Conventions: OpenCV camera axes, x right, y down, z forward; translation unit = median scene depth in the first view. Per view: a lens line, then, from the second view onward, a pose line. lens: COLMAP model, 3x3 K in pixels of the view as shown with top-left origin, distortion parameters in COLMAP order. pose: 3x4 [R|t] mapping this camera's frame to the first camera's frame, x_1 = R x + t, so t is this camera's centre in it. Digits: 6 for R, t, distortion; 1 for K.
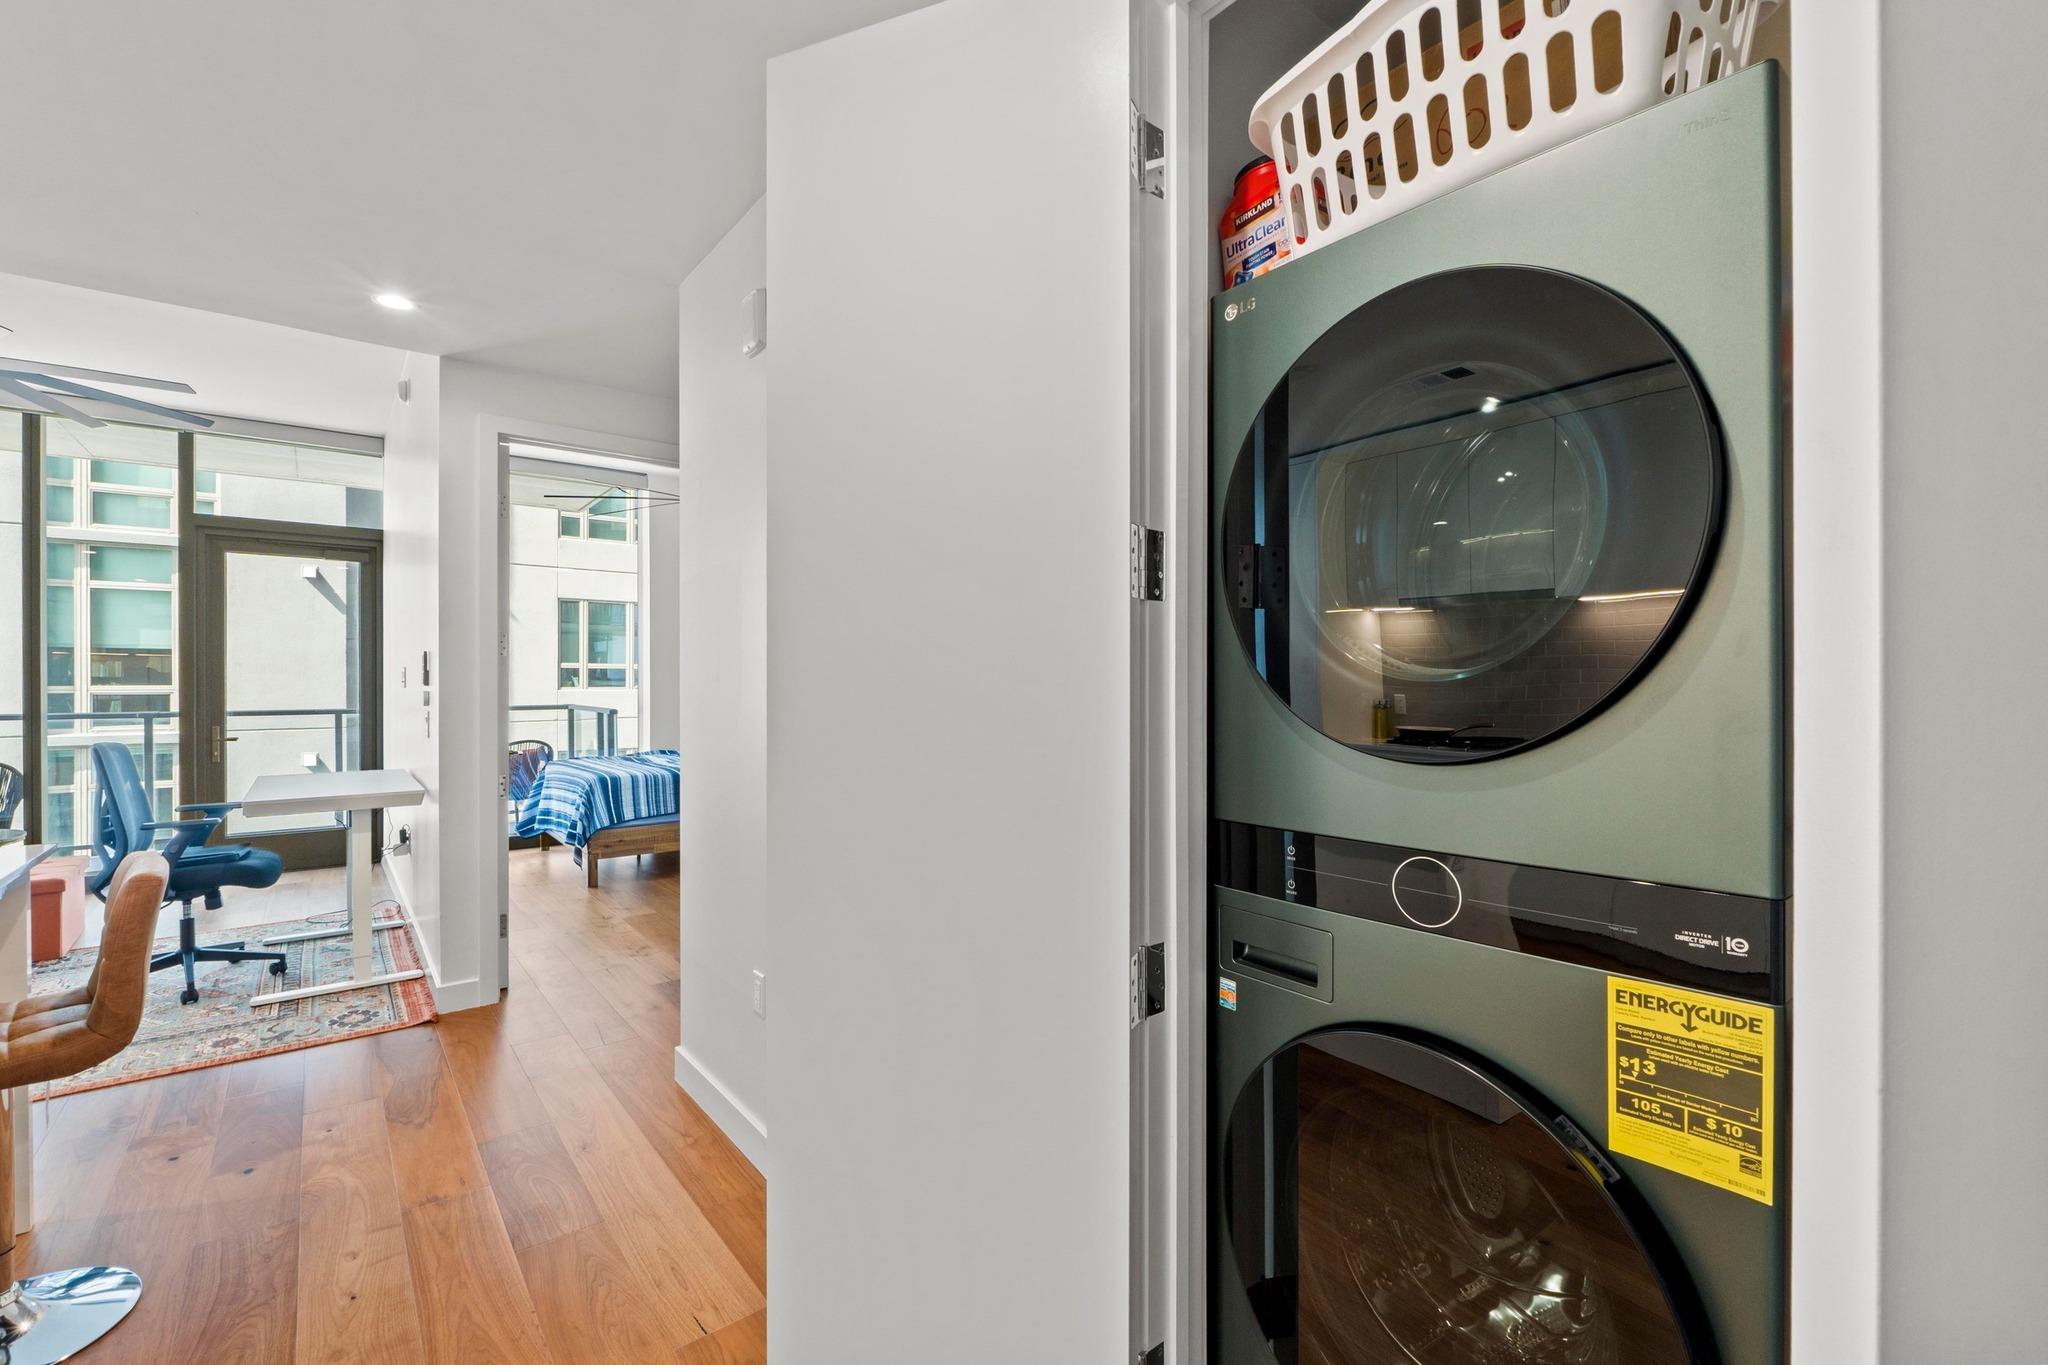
lens RADIAL K [[877.7, 0, 1013.4], [0, 877.7, 689.0], [0, 0, 1]] dist [-0.007062, -0.000082]
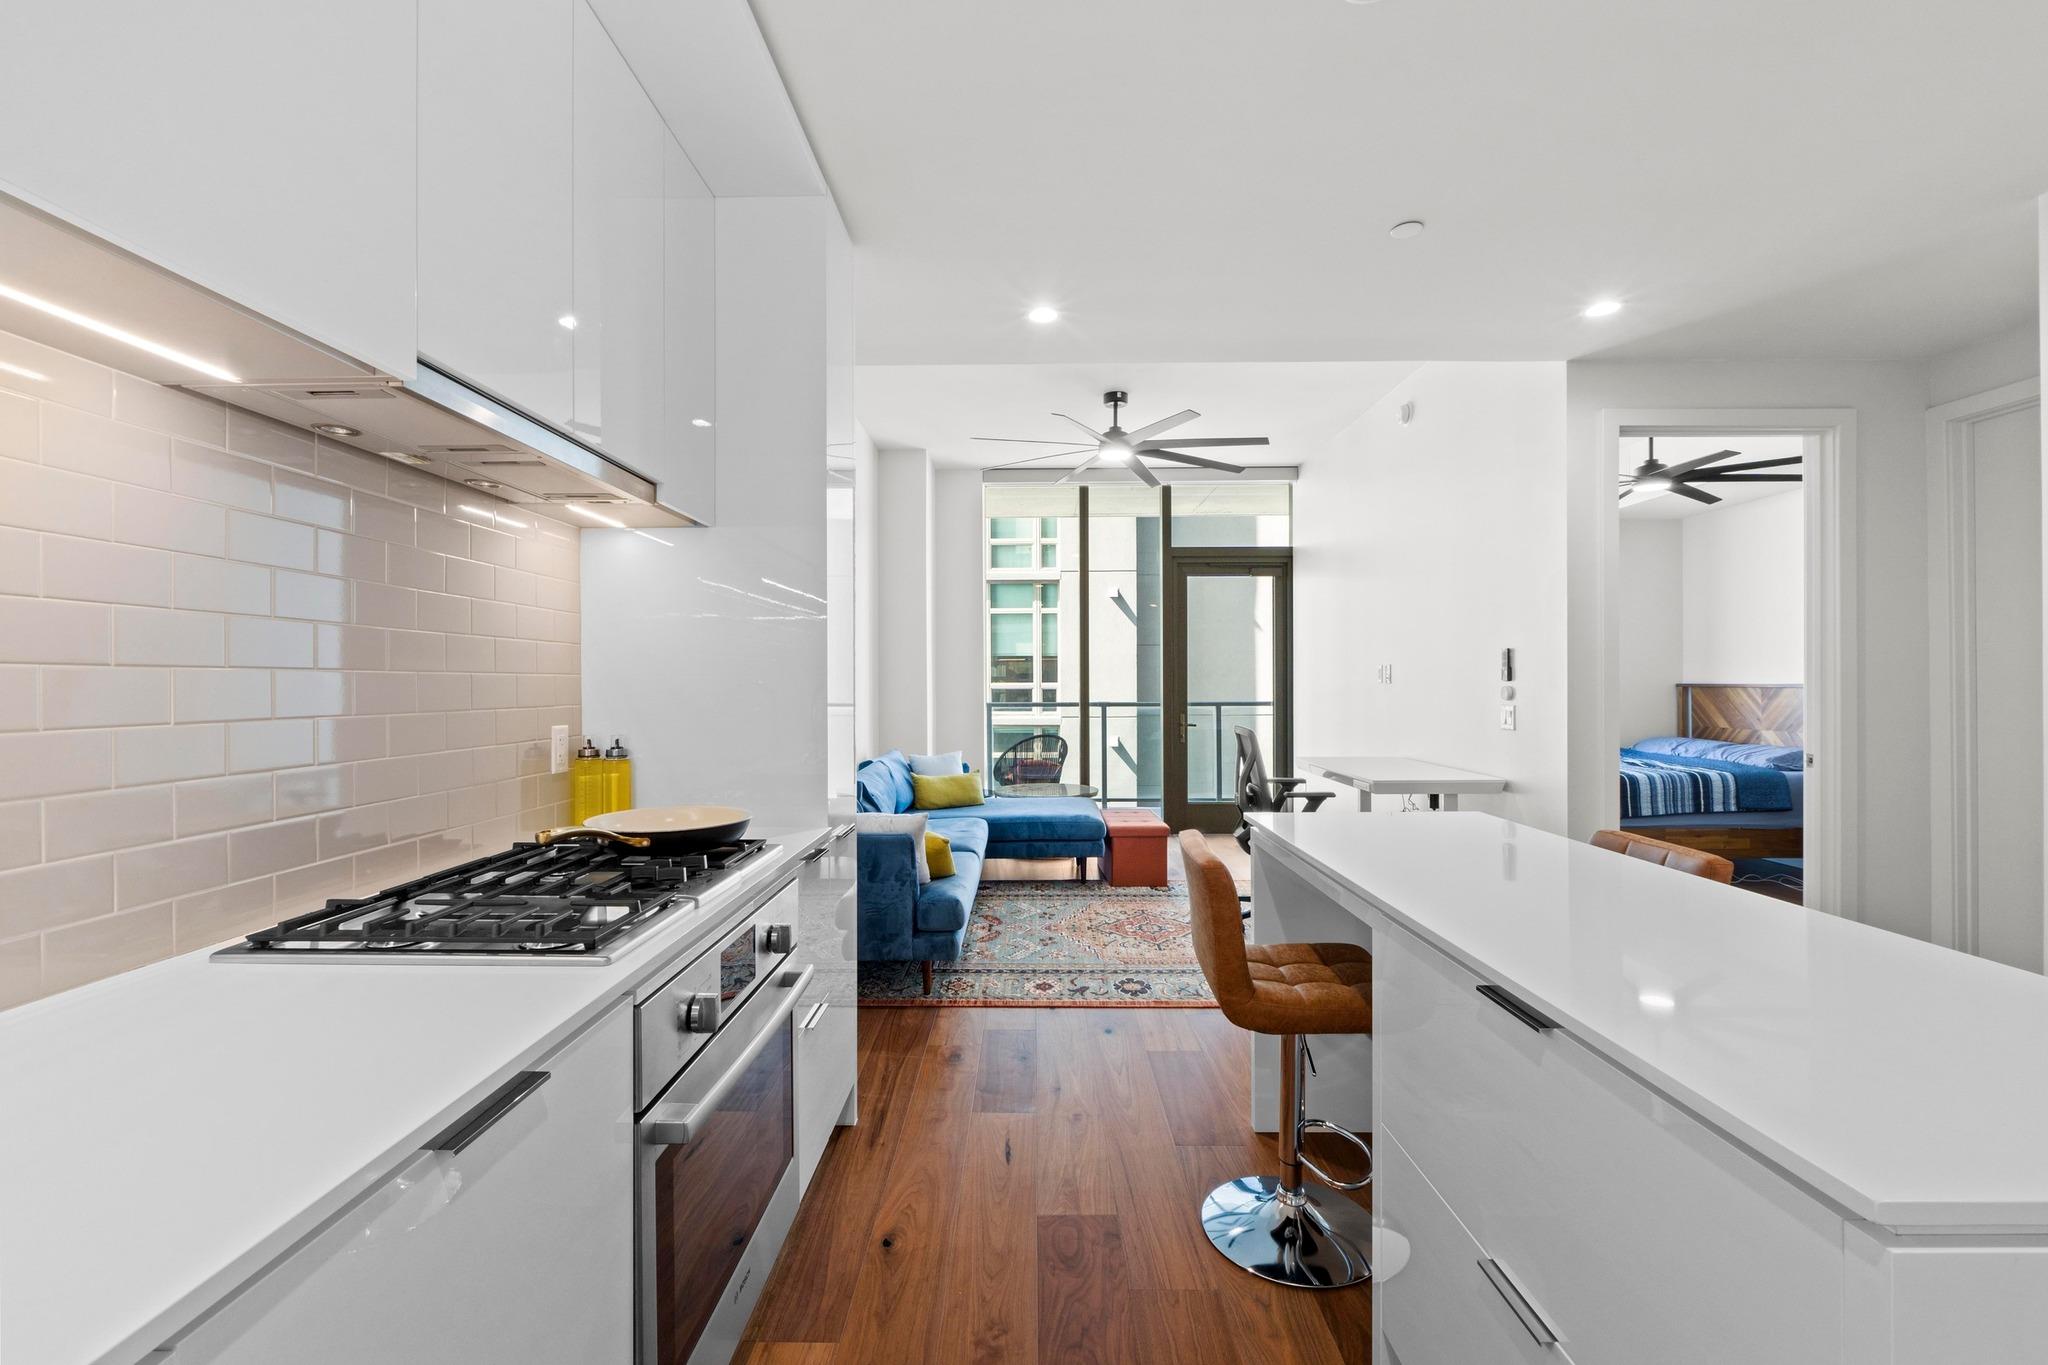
lens RADIAL K [[862.9, 0, 1021.5], [0, 862.9, 674.2], [0, 0, 1]] dist [-0.004732, -0.000212]
pose [[0.772711, -0.007480, -0.634714, -0.465465], [-0.001624, 0.999904, -0.013760, 0.004153], [0.634756, 0.011663, 0.772625, -0.175038]]
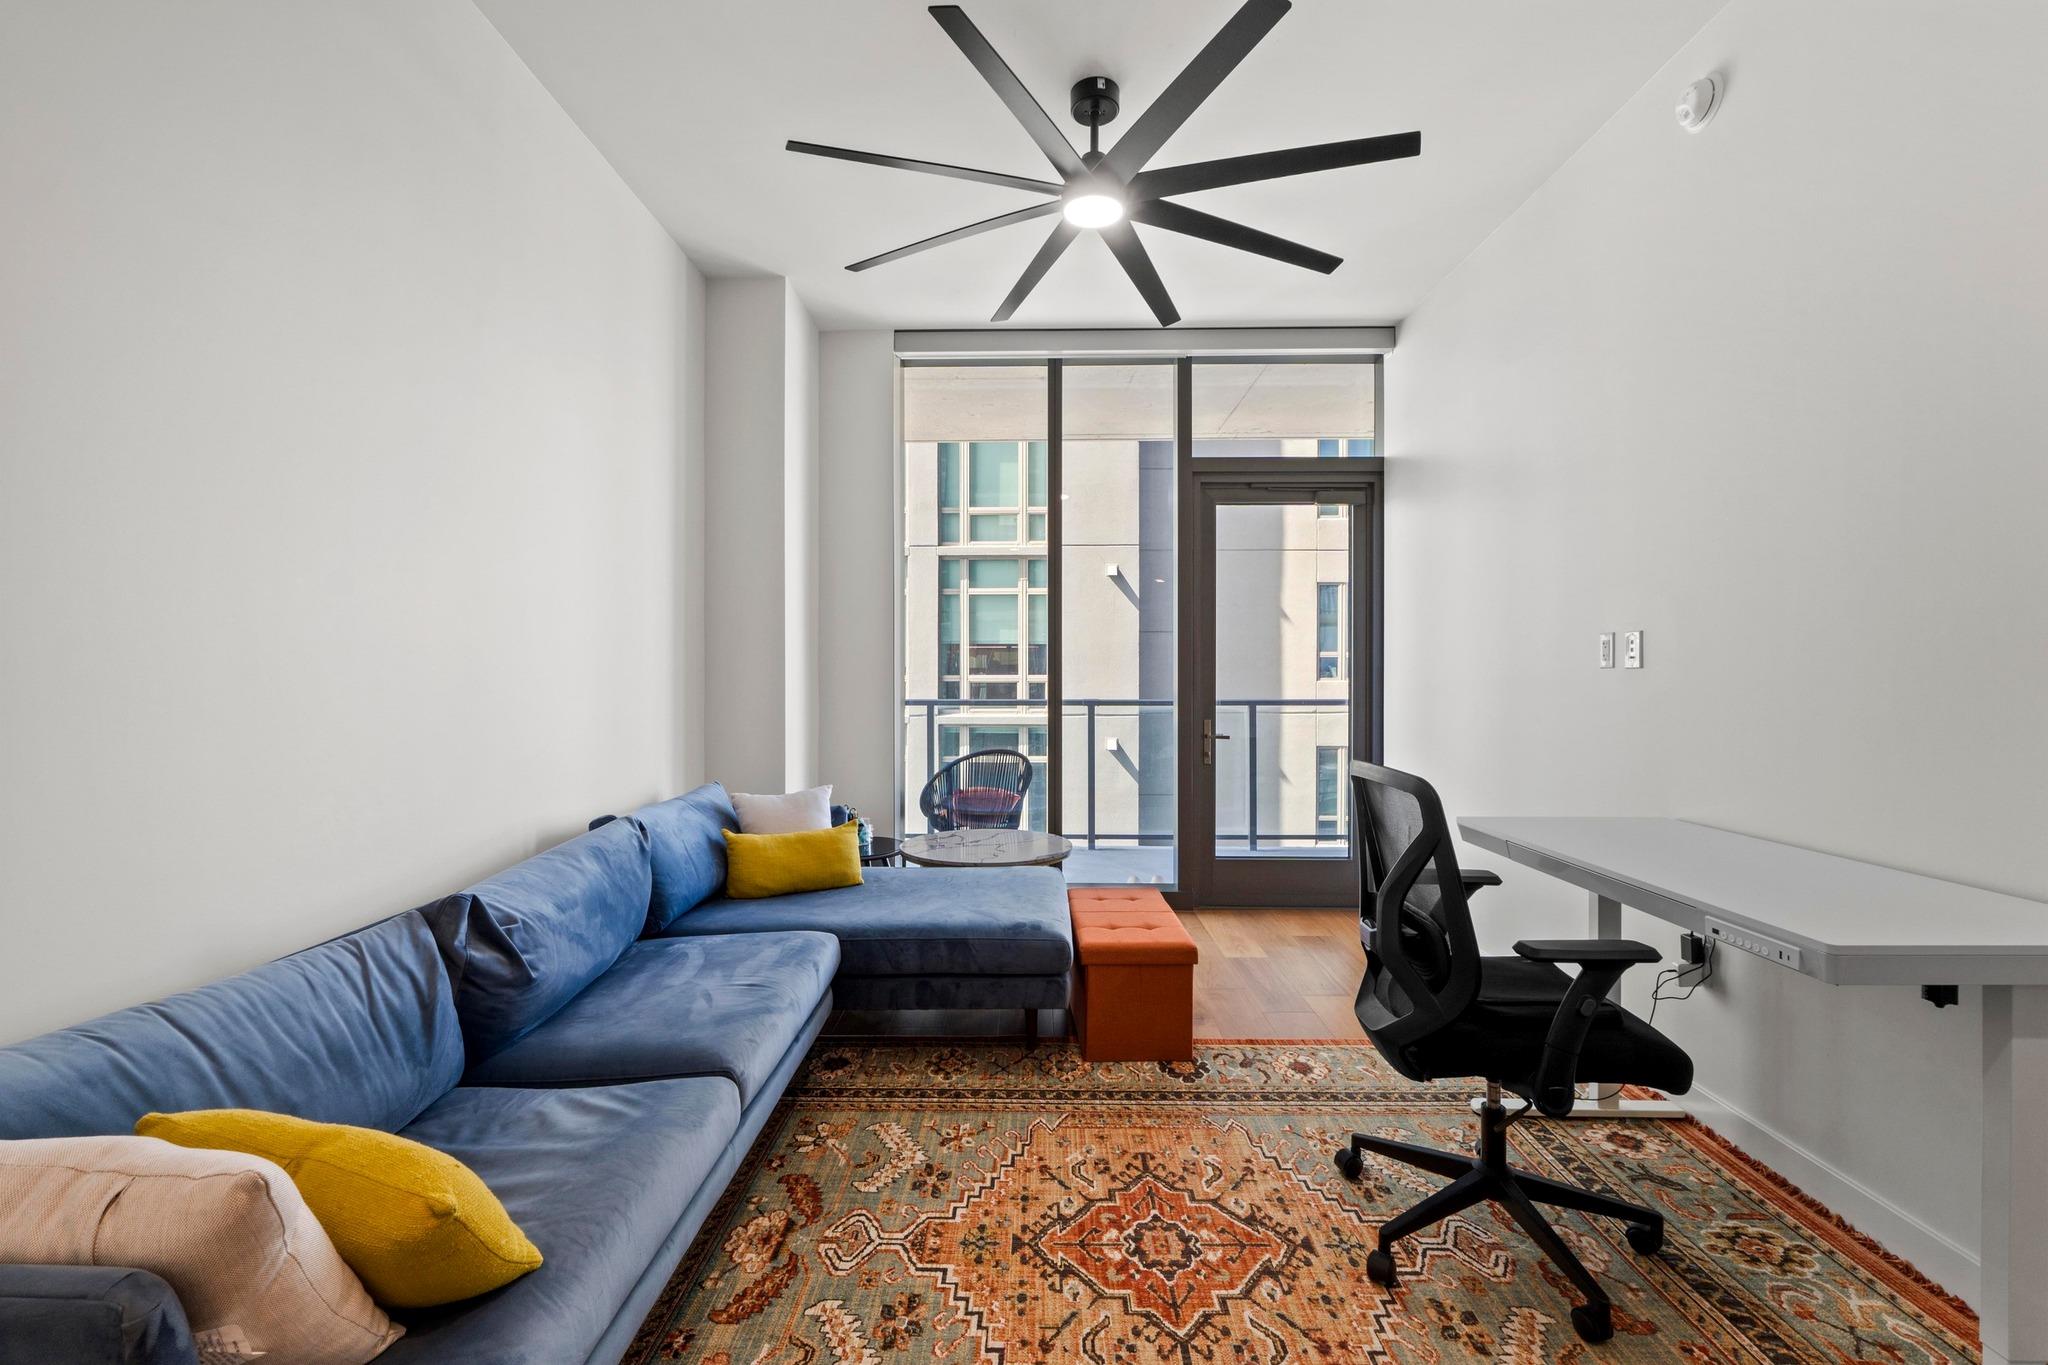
lens RADIAL K [[862.9, 0, 1021.5], [0, 862.9, 674.2], [0, 0, 1]] dist [-0.004732, -0.000212]
pose [[0.770427, -0.000681, -0.637528, -0.829985], [-0.005103, 0.999961, -0.007235, 0.011134], [0.637508, 0.008827, 0.770393, 0.421264]]
